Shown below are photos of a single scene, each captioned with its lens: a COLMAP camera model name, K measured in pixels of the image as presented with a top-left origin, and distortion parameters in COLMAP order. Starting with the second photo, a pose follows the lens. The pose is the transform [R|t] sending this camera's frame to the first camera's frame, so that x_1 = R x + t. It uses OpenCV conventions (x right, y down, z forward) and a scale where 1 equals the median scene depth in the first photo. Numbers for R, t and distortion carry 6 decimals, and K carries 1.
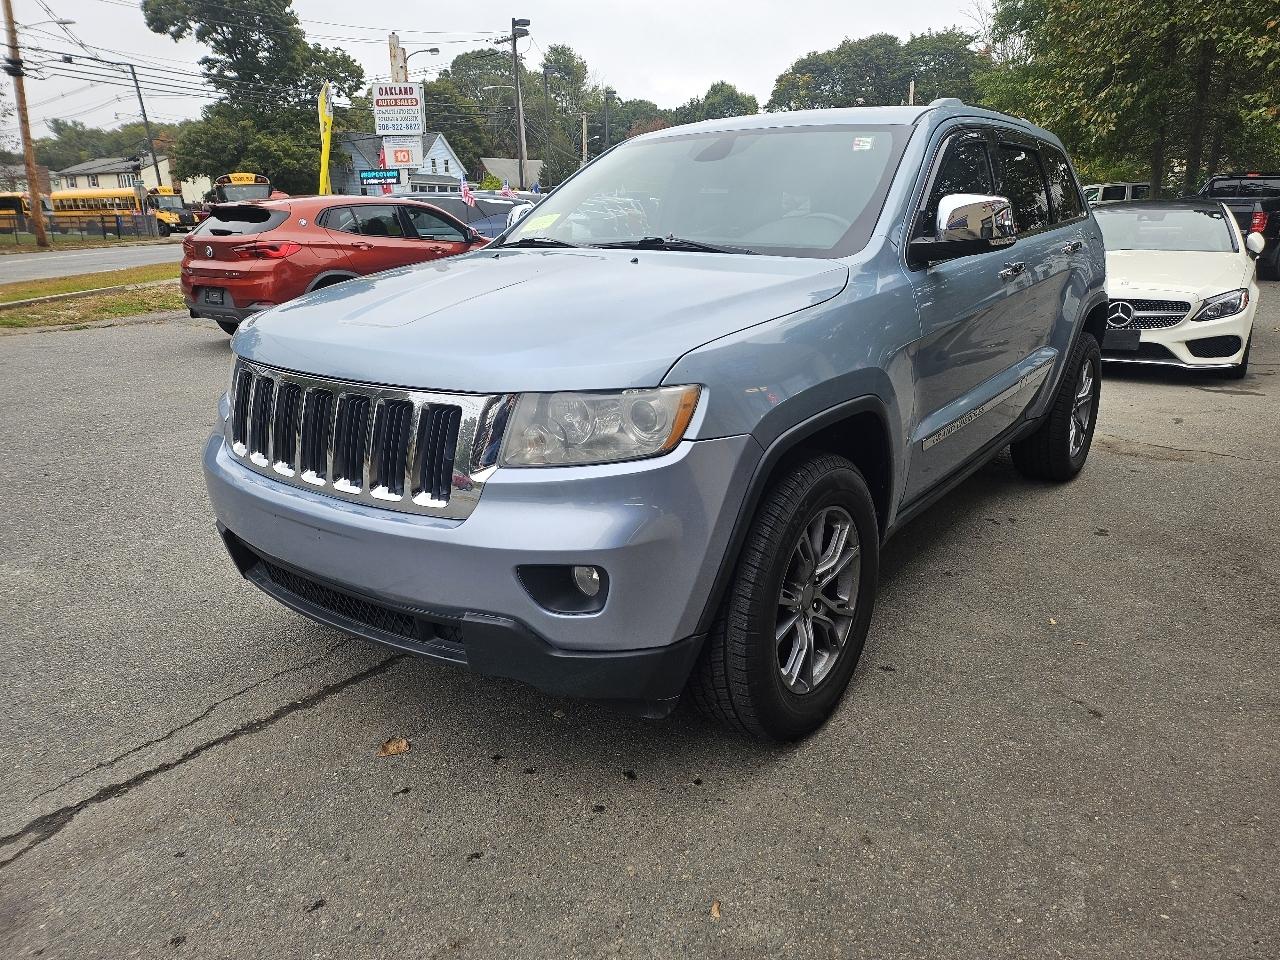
lens RADIAL K [[905.2, 0, 660.0], [0, 905.2, 476.9], [0, 0, 1]] dist [0.088733, -0.099223]
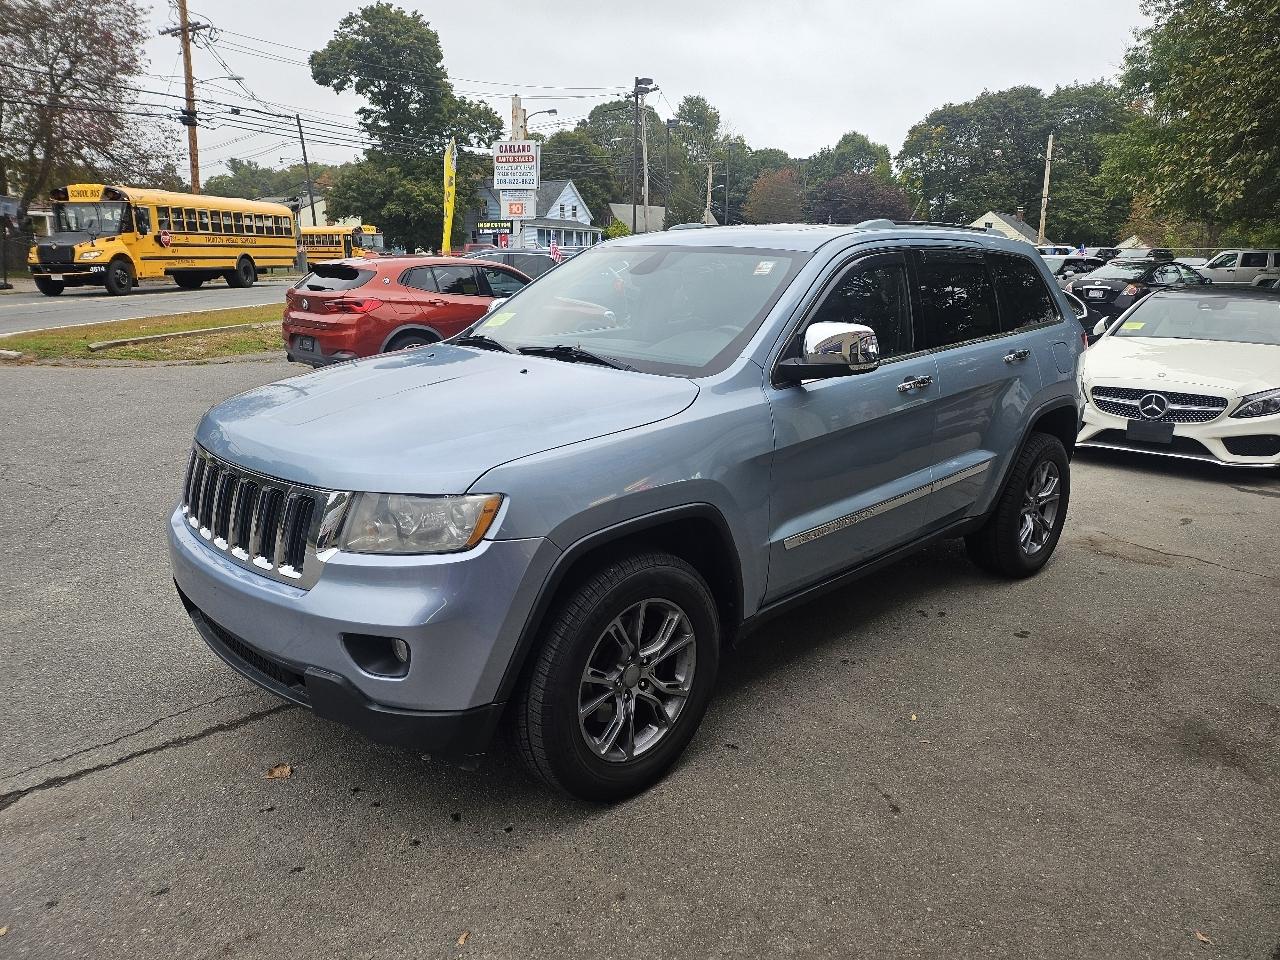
lens RADIAL K [[903.5, 0, 637.9], [0, 903.5, 487.0], [0, 0, 1]] dist [0.080614, -0.087997]
pose [[0.988042, 0.065111, -0.139762, 0.080107], [-0.070011, 0.997082, -0.030426, -0.017985], [0.137373, 0.039847, 0.989718, -0.033638]]
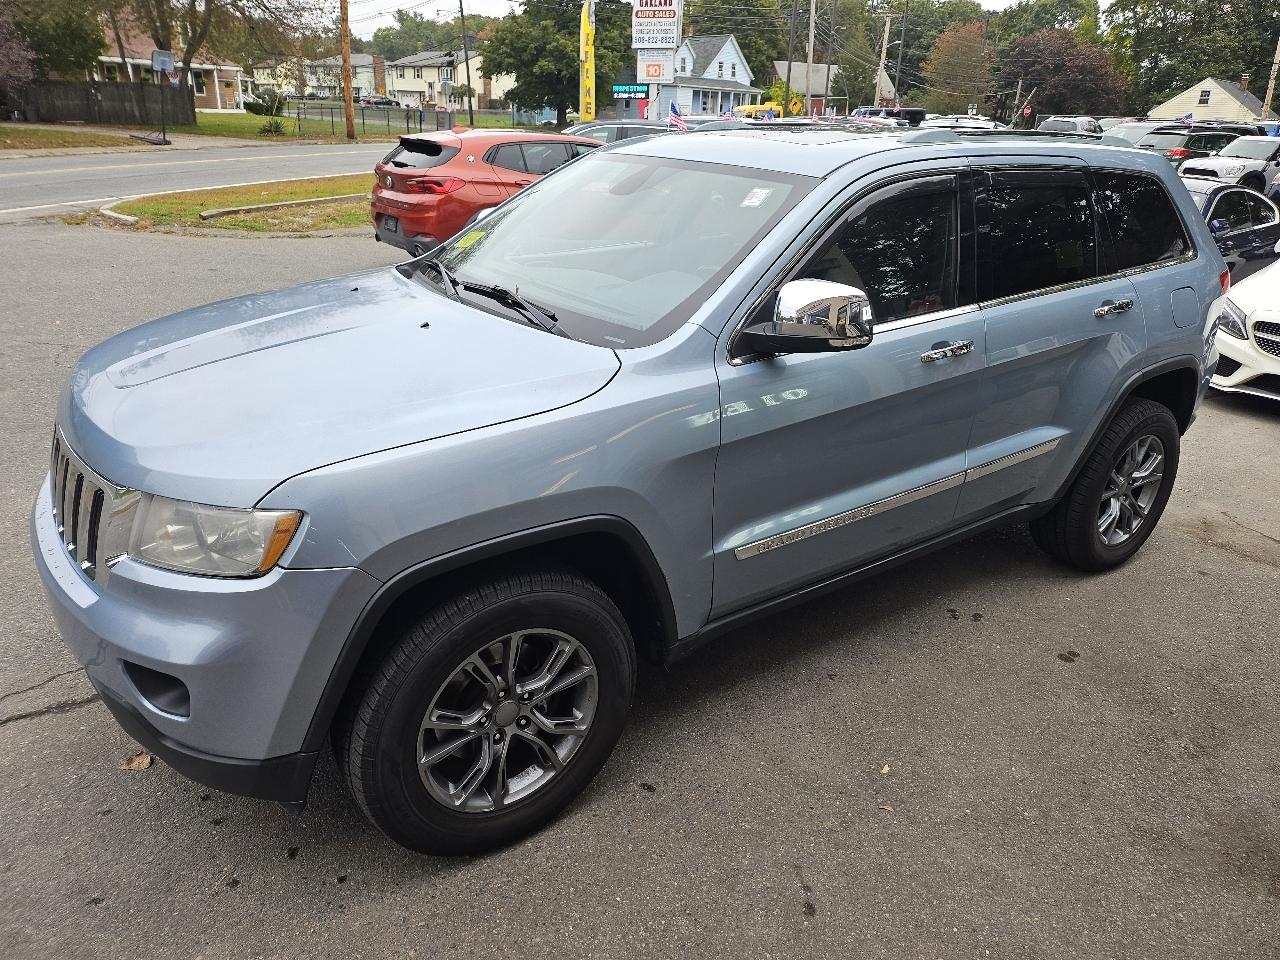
lens RADIAL K [[903.5, 0, 637.9], [0, 903.5, 487.0], [0, 0, 1]] dist [0.080614, -0.087997]
pose [[0.949337, 0.161478, -0.269599, 0.130557], [-0.133933, 0.983971, 0.117741, -0.059172], [0.284290, -0.075668, 0.955748, 0.038789]]
